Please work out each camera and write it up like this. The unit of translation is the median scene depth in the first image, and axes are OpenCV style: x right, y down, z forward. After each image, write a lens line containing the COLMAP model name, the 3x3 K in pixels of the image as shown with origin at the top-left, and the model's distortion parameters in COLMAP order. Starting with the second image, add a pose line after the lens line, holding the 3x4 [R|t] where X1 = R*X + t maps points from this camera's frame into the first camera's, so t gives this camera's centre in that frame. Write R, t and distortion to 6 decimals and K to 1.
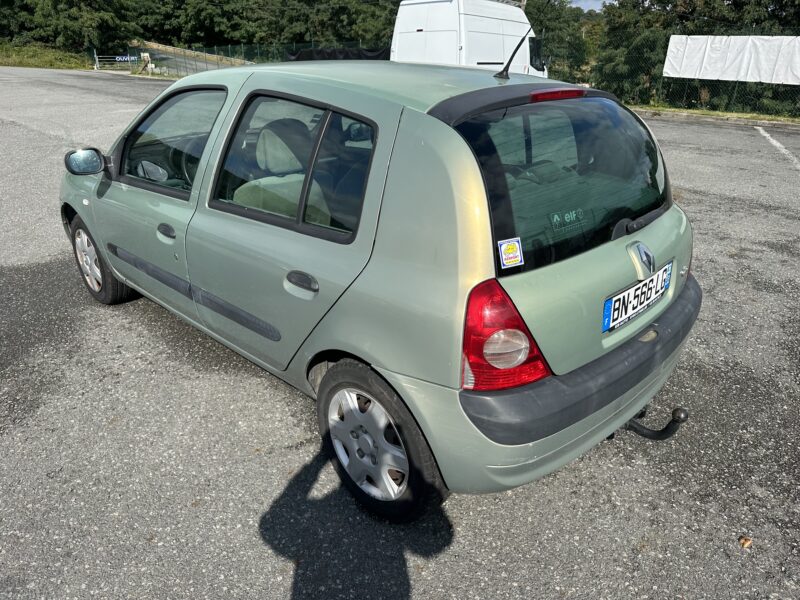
lens RADIAL K [[553.5, 0, 398.0], [0, 553.5, 302.3], [0, 0, 1]] dist [-0.017390, 0.001232]
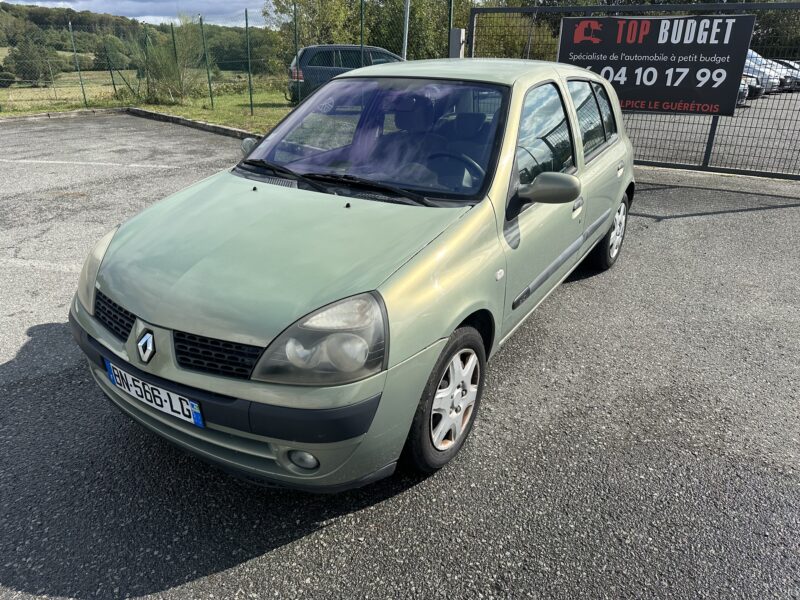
lens RADIAL K [[553.5, 0, 403.2], [0, 553.5, 302.2], [0, 0, 1]] dist [-0.017390, 0.001232]
pose [[-0.182292, -0.414637, 0.891541, -0.220832], [0.413082, 0.790536, 0.452124, -0.096850], [-0.892263, 0.450698, 0.027171, 0.205801]]
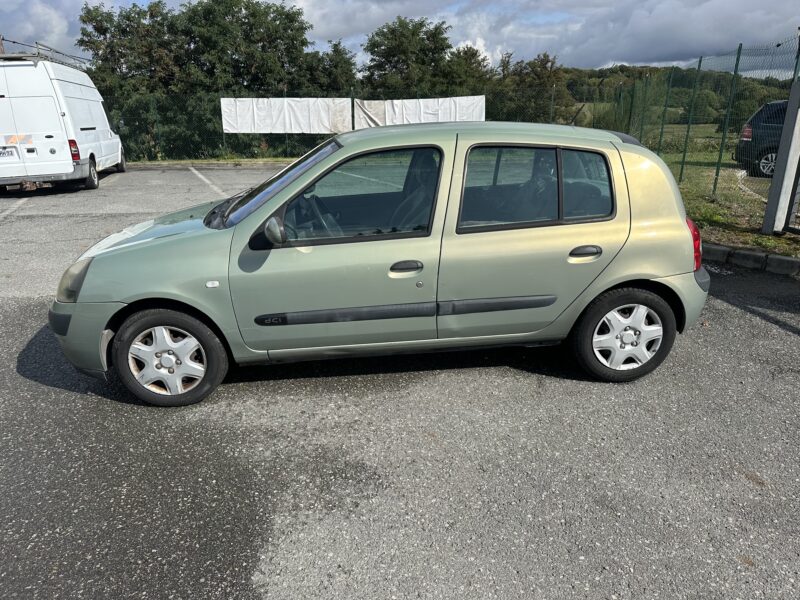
lens RADIAL K [[553.5, 0, 399.5], [0, 553.5, 295.8], [0, 0, 1]] dist [-0.017390, 0.001232]
pose [[0.655836, -0.254991, 0.710534, -0.190169], [0.328743, 0.943761, 0.035254, -0.017156], [-0.679564, 0.210462, 0.702780, 0.027937]]
